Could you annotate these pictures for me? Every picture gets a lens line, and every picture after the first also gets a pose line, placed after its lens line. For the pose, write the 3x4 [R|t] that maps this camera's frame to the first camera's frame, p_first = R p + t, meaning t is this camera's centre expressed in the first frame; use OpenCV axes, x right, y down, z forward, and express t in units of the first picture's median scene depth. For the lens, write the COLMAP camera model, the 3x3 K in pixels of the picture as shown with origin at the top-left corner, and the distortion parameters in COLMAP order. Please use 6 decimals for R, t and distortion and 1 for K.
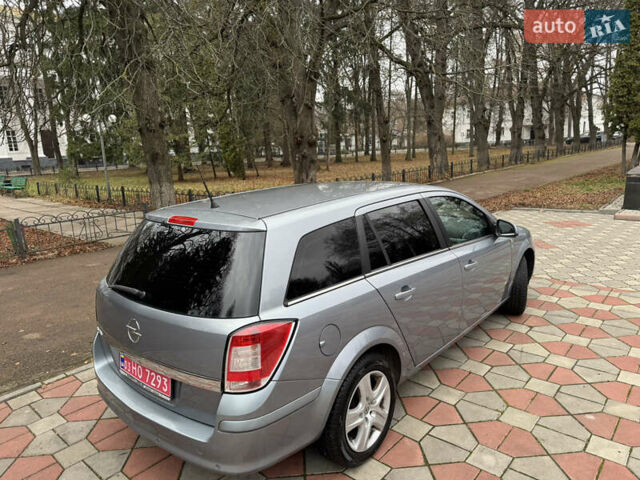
lens RADIAL K [[457.4, 0, 319.0], [0, 457.4, 224.1], [0, 0, 1]] dist [0.033613, -0.038819]
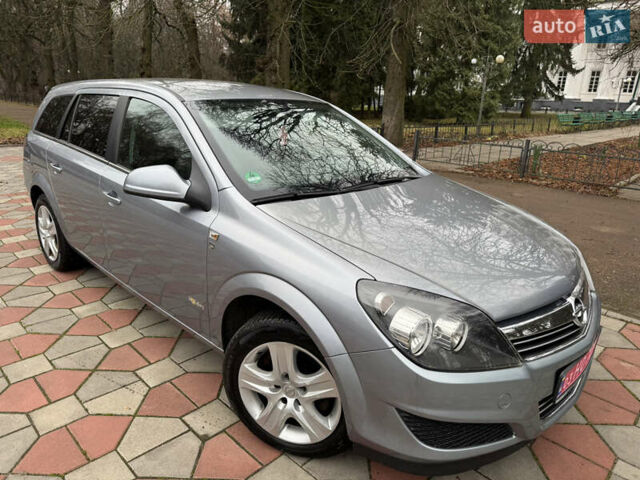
lens RADIAL K [[457.4, 0, 319.0], [0, 457.4, 224.1], [0, 0, 1]] dist [0.033613, -0.038819]
pose [[-0.053746, 0.300819, -0.952166, 1.246191], [-0.234540, 0.923065, 0.304864, -0.204628], [0.970620, 0.239706, 0.020943, 1.591192]]
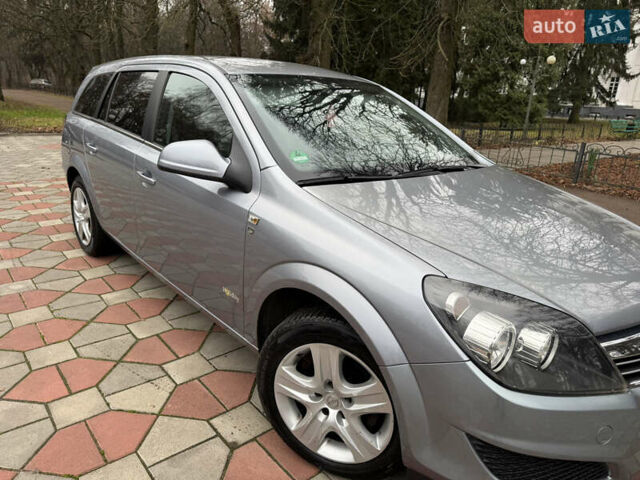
lens RADIAL K [[457.4, 0, 319.0], [0, 457.4, 224.1], [0, 0, 1]] dist [0.033613, -0.038819]
pose [[-0.132971, 0.293404, -0.946696, 1.175758], [-0.252364, 0.913672, 0.318615, -0.154546], [0.958452, 0.281279, -0.047448, 1.571737]]
